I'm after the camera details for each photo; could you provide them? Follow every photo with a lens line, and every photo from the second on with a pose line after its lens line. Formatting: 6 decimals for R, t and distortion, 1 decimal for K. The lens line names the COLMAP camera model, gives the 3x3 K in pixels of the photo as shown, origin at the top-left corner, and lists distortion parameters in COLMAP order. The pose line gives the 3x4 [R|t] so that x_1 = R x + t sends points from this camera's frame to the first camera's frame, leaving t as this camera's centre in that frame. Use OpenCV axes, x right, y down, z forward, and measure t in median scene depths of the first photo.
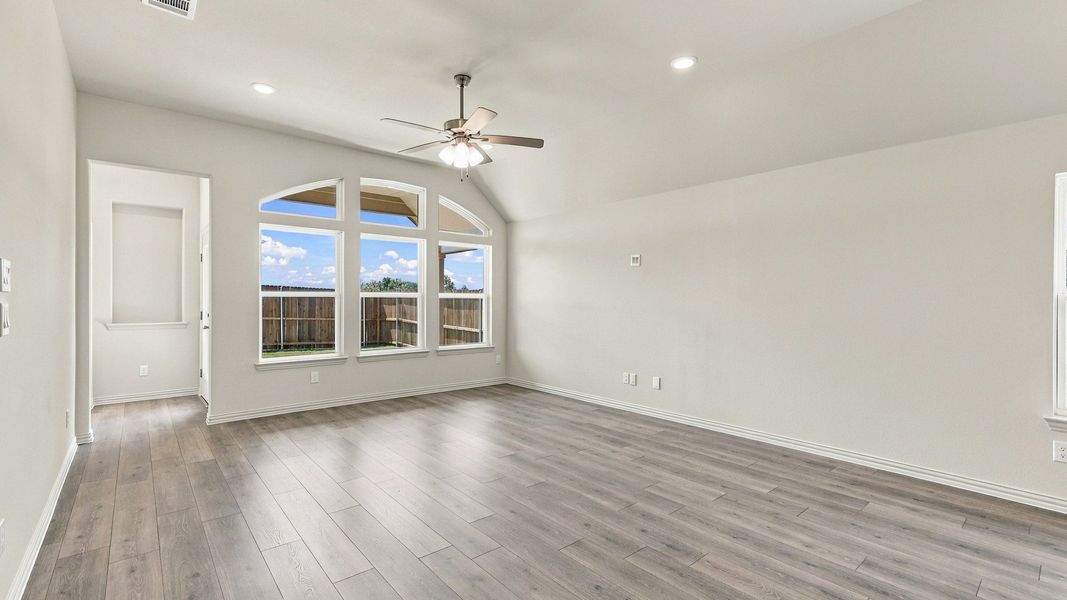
lens RADIAL K [[467.1, 0, 529.4], [0, 467.1, 302.0], [0, 0, 1]] dist [0.003241, 0.000970]
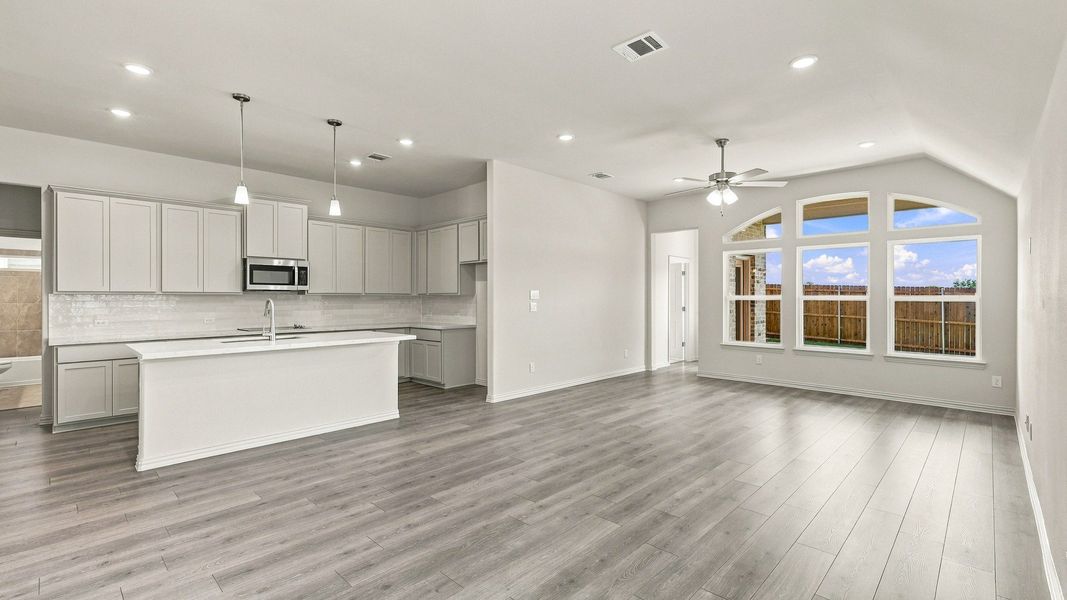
lens RADIAL K [[467.1, 0, 533.1], [0, 467.1, 297.6], [0, 0, 1]] dist [0.003241, 0.000970]
pose [[0.094845, -0.006266, -0.995472, 1.102372], [-0.006811, 0.999953, -0.006944, -0.004998], [0.995469, 0.007439, 0.094798, 0.300003]]
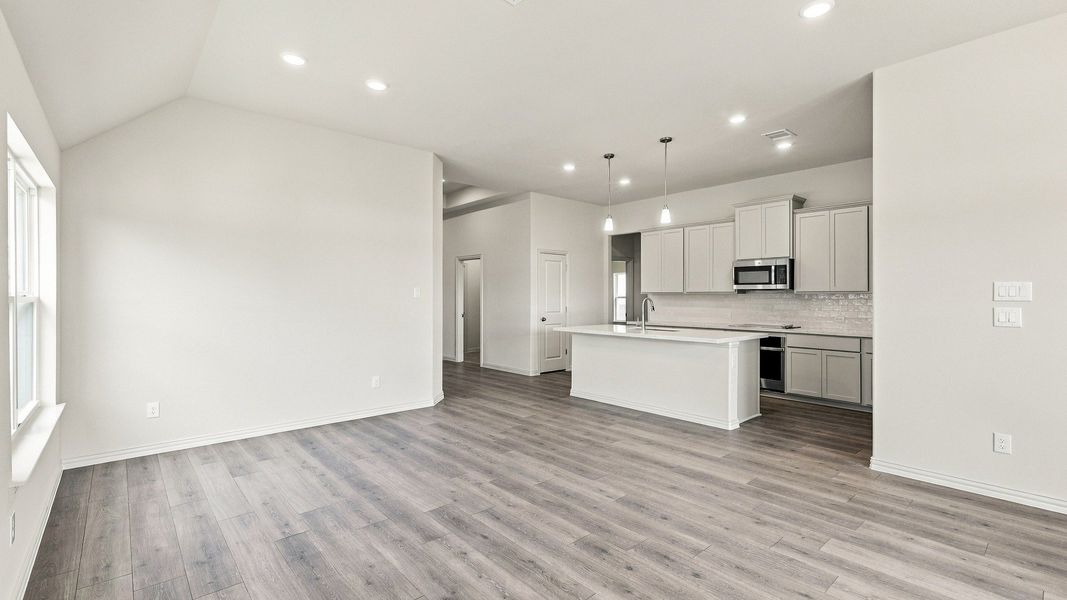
lens RADIAL K [[467.1, 0, 531.7], [0, 467.1, 294.1], [0, 0, 1]] dist [0.003241, 0.000970]
pose [[-0.999786, -0.006361, -0.019690, 0.290347], [-0.006426, 0.999974, 0.003279, -0.018500], [0.019669, 0.003404, -0.999801, 1.212623]]
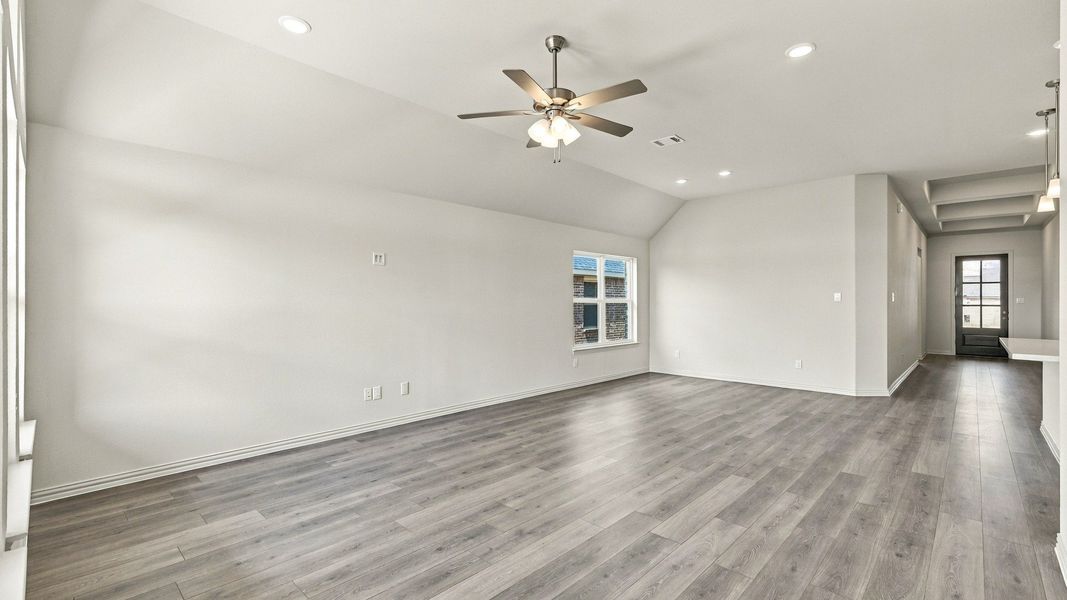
lens RADIAL K [[467.1, 0, 537.5], [0, 467.1, 296.6], [0, 0, 1]] dist [0.003241, 0.000970]
pose [[-0.118946, 0.004770, 0.992889, -0.927286], [0.005335, 0.999977, -0.004165, -0.014531], [-0.992886, 0.004802, -0.118969, 1.070646]]
